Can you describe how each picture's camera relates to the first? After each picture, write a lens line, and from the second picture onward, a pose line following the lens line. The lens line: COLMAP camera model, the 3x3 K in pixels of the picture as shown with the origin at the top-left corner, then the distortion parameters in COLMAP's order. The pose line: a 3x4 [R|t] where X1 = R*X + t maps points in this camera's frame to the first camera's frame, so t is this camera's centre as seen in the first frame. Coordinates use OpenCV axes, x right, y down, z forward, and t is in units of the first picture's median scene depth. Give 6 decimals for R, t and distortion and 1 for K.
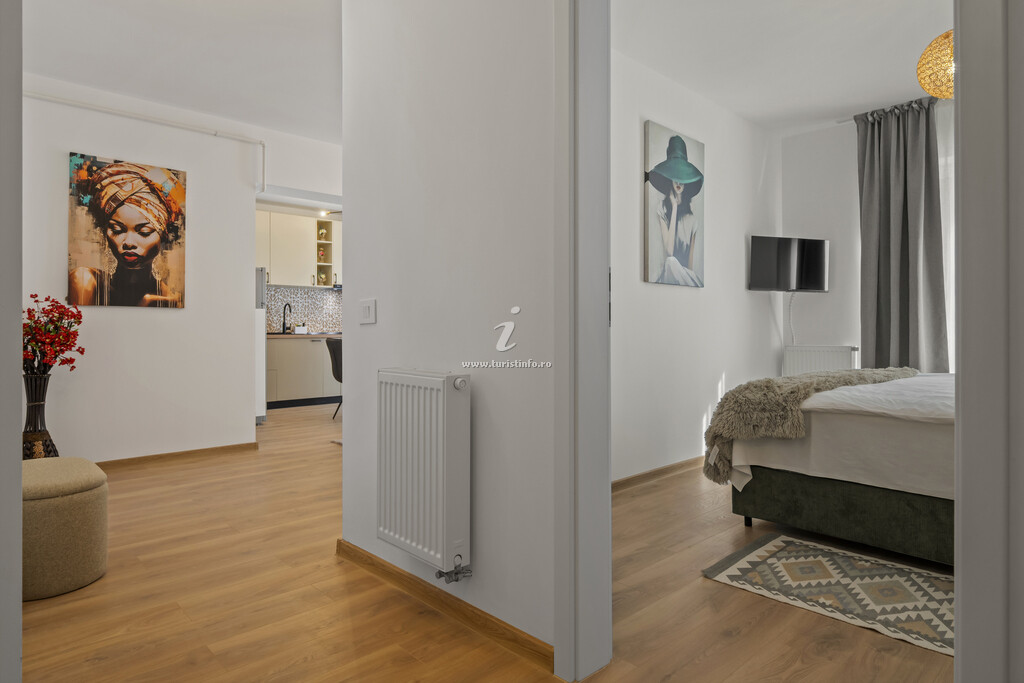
lens RADIAL K [[602.8, 0, 512.3], [0, 602.8, 324.7], [0, 0, 1]] dist [0.004846, 0.000106]
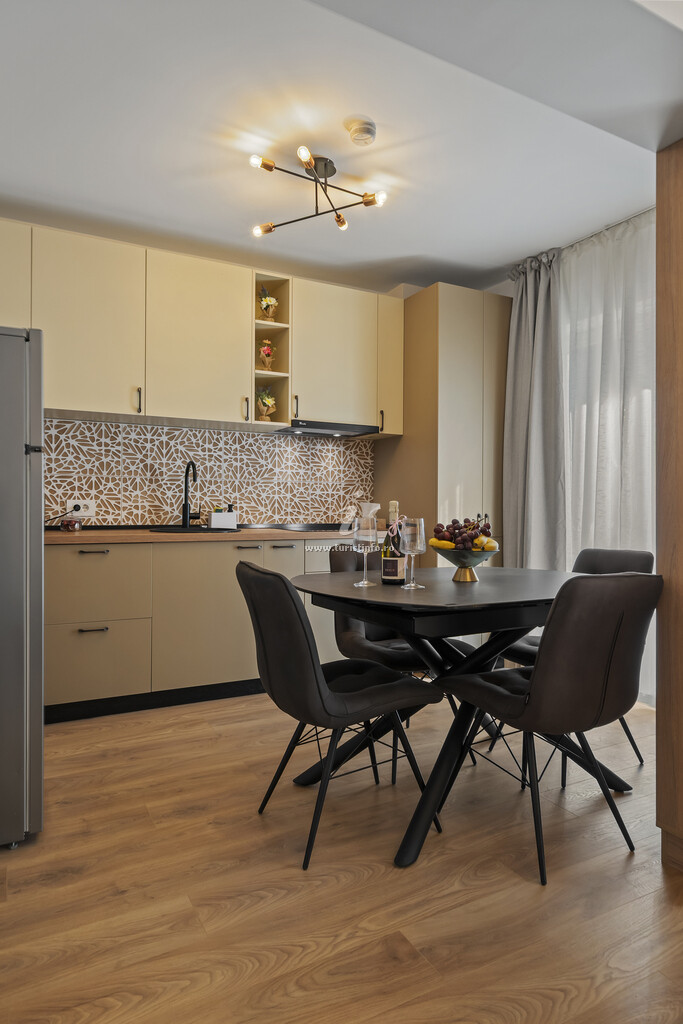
lens RADIAL K [[625.1, 0, 343.3], [0, 625.1, 500.9], [0, 0, 1]] dist [-0.000778, -0.000057]
pose [[0.965465, 0.010512, -0.260320, -0.253193], [-0.009673, 0.999943, 0.004501, -0.015727], [0.260352, -0.001828, 0.965512, 1.035633]]
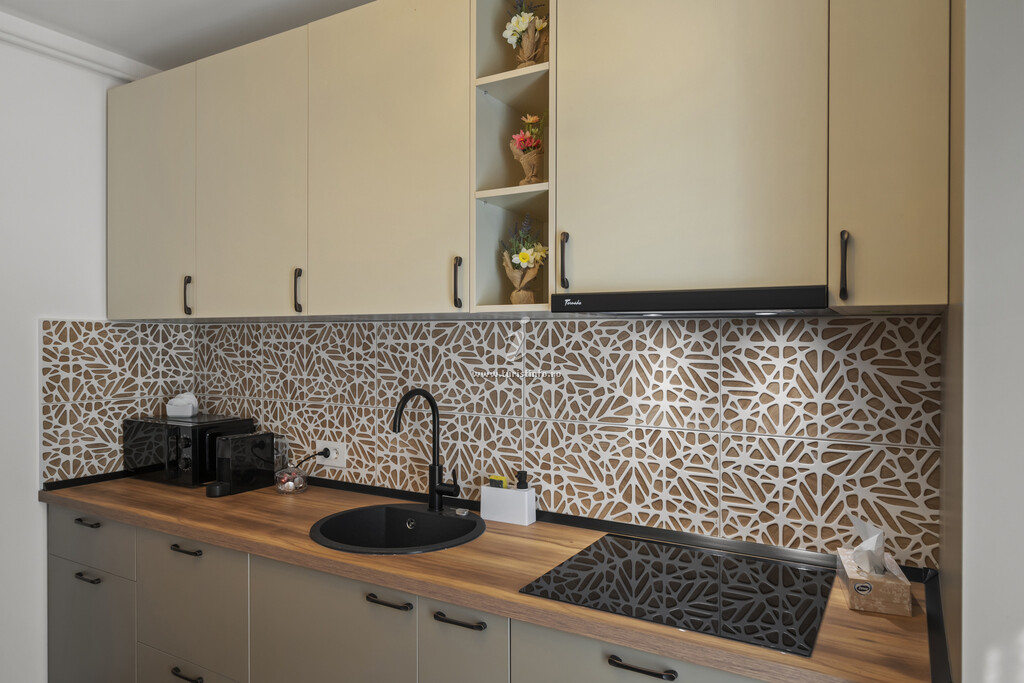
lens RADIAL K [[669.2, 0, 512.0], [0, 669.2, 341.5], [0, 0, 1]] dist [0.007021, 0.001233]
pose [[0.279714, 0.004513, -0.960073, -0.195330], [0.003179, 0.999979, 0.005627, -0.098886], [0.960078, -0.004626, 0.279694, 1.719382]]
